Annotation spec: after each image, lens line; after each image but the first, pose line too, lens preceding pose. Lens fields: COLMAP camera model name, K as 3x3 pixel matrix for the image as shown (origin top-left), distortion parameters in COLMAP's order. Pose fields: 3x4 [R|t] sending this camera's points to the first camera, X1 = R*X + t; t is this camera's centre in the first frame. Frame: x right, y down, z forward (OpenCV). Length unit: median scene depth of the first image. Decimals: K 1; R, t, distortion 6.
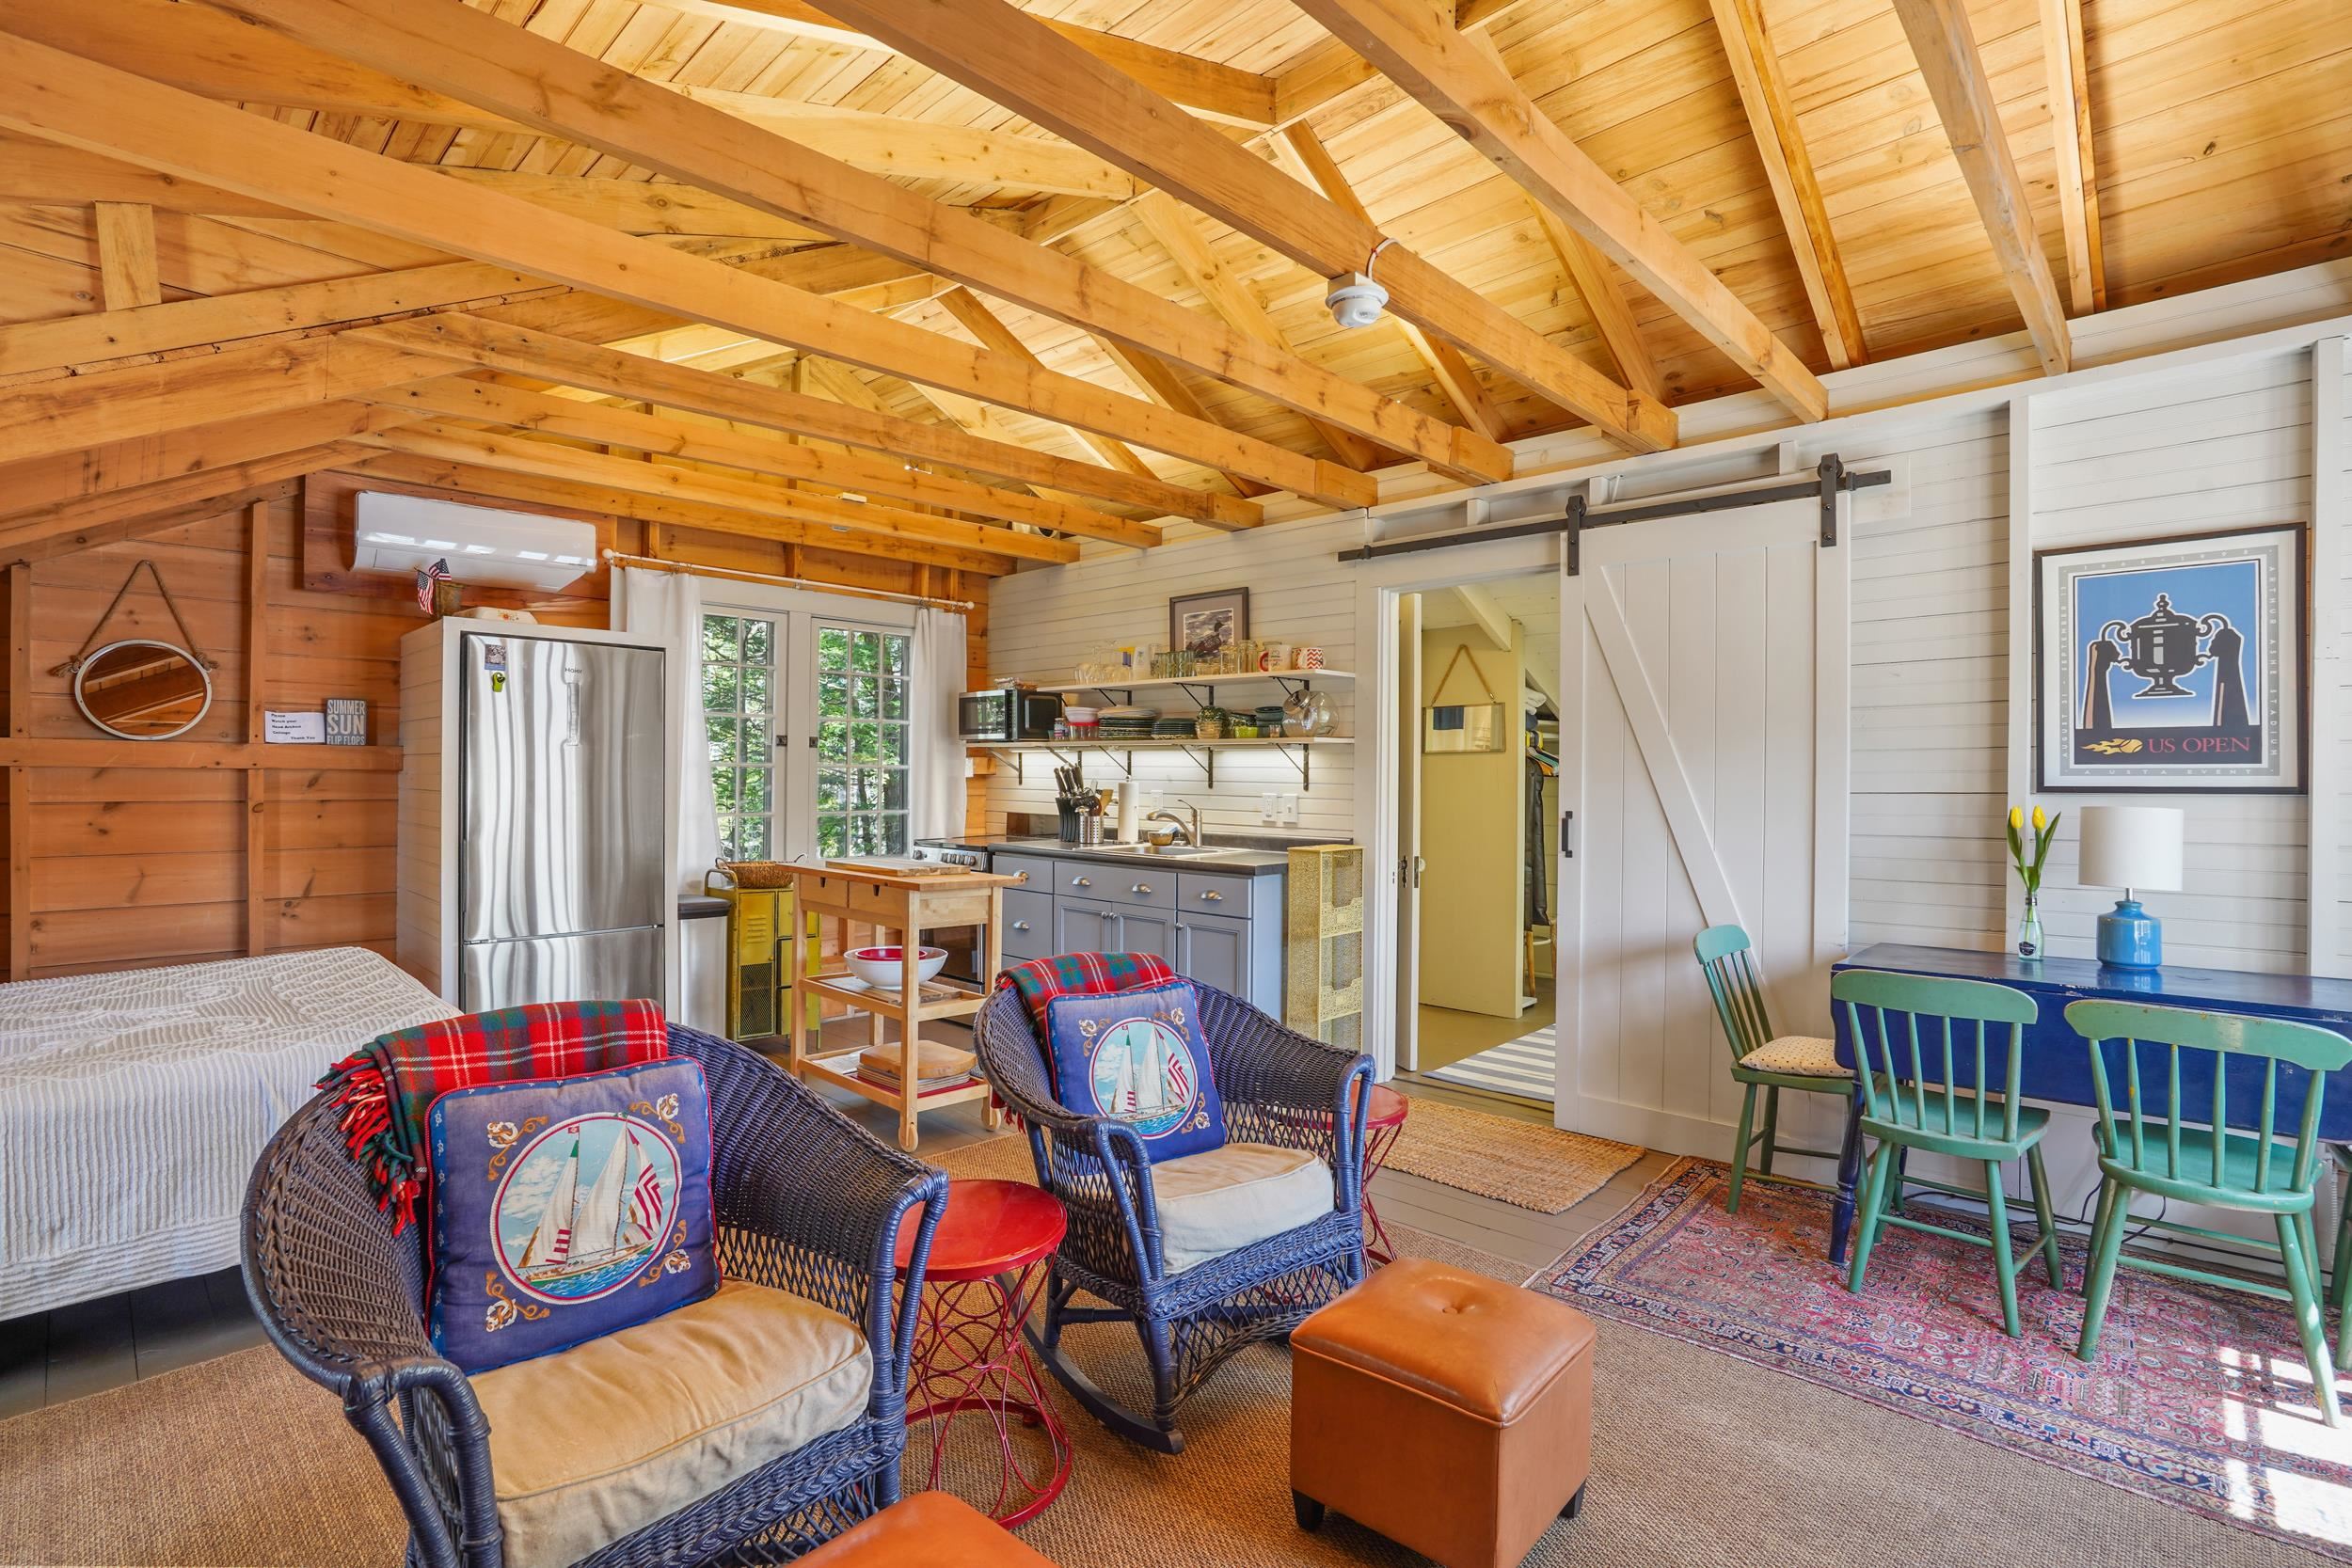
lens RADIAL K [[1103.1, 0, 1176.6], [0, 1103.1, 765.7], [0, 0, 1]] dist [-0.066093, 0.030000]
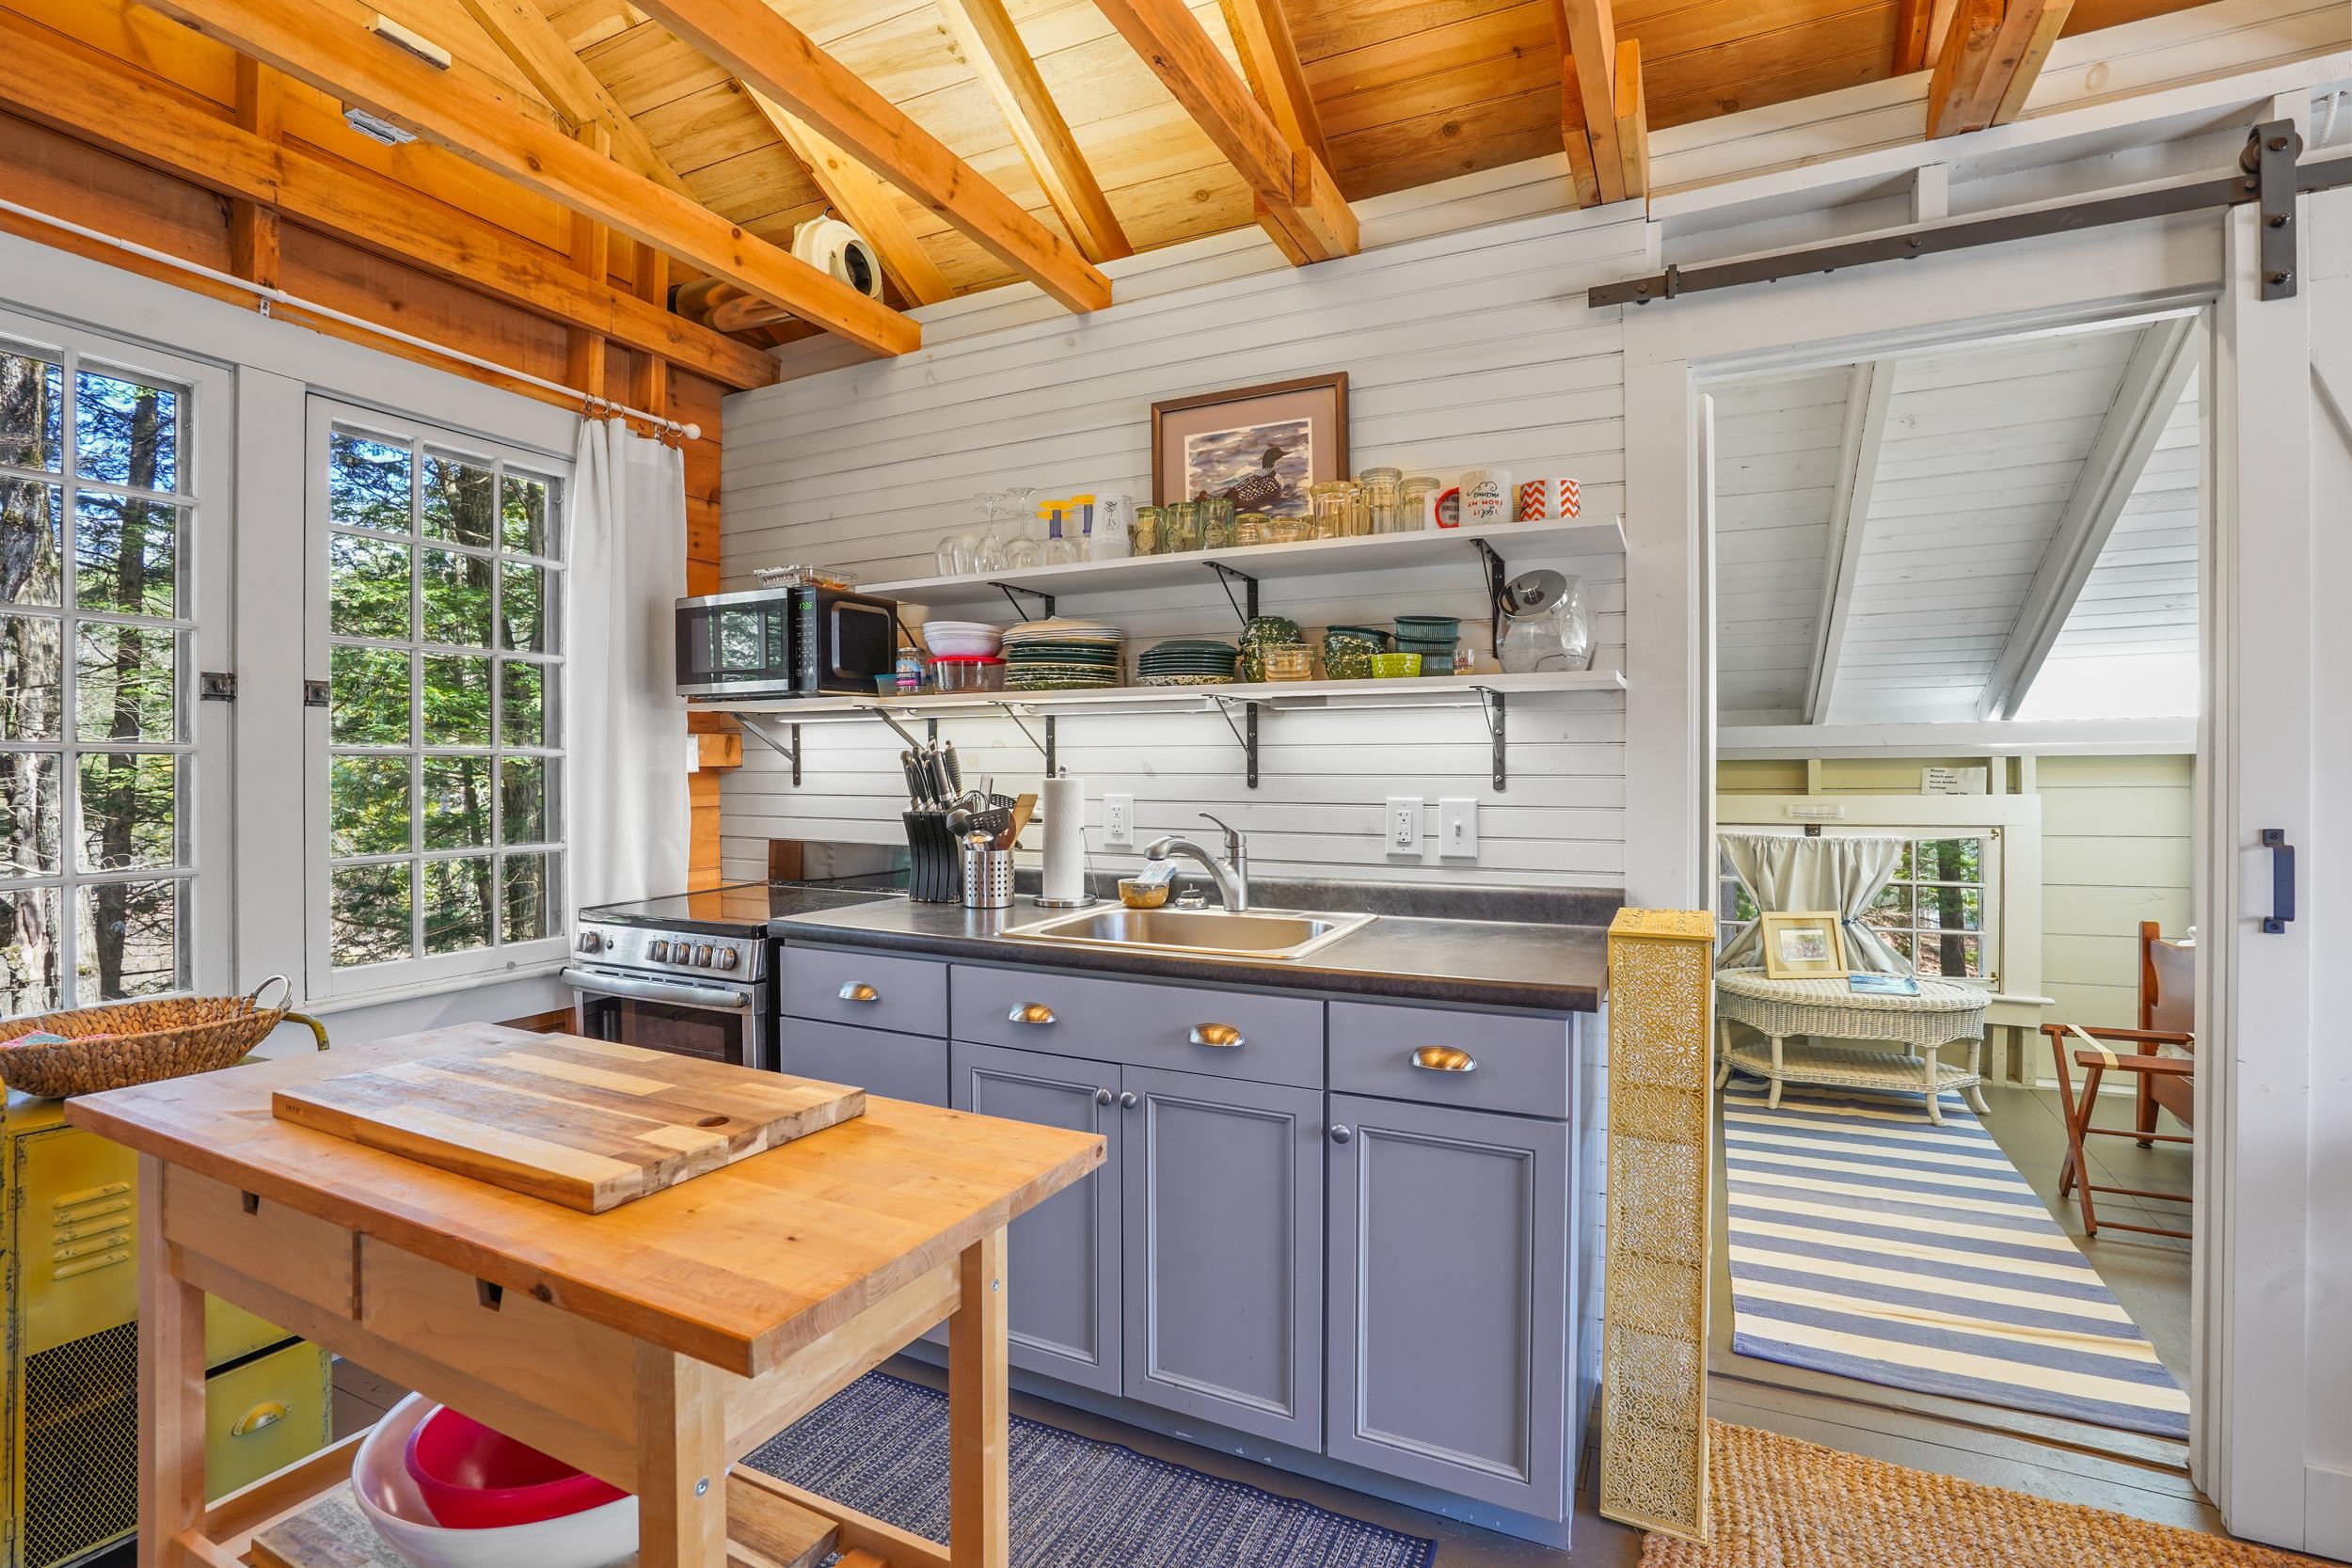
lens RADIAL K [[1103.1, 0, 1176.6], [0, 1103.1, 765.7], [0, 0, 1]] dist [-0.066093, 0.030000]
pose [[0.955402, -0.011036, 0.295102, -0.139080], [0.008964, 0.999925, 0.008374, 0.005838], [-0.295172, -0.005355, 0.955429, 0.514146]]
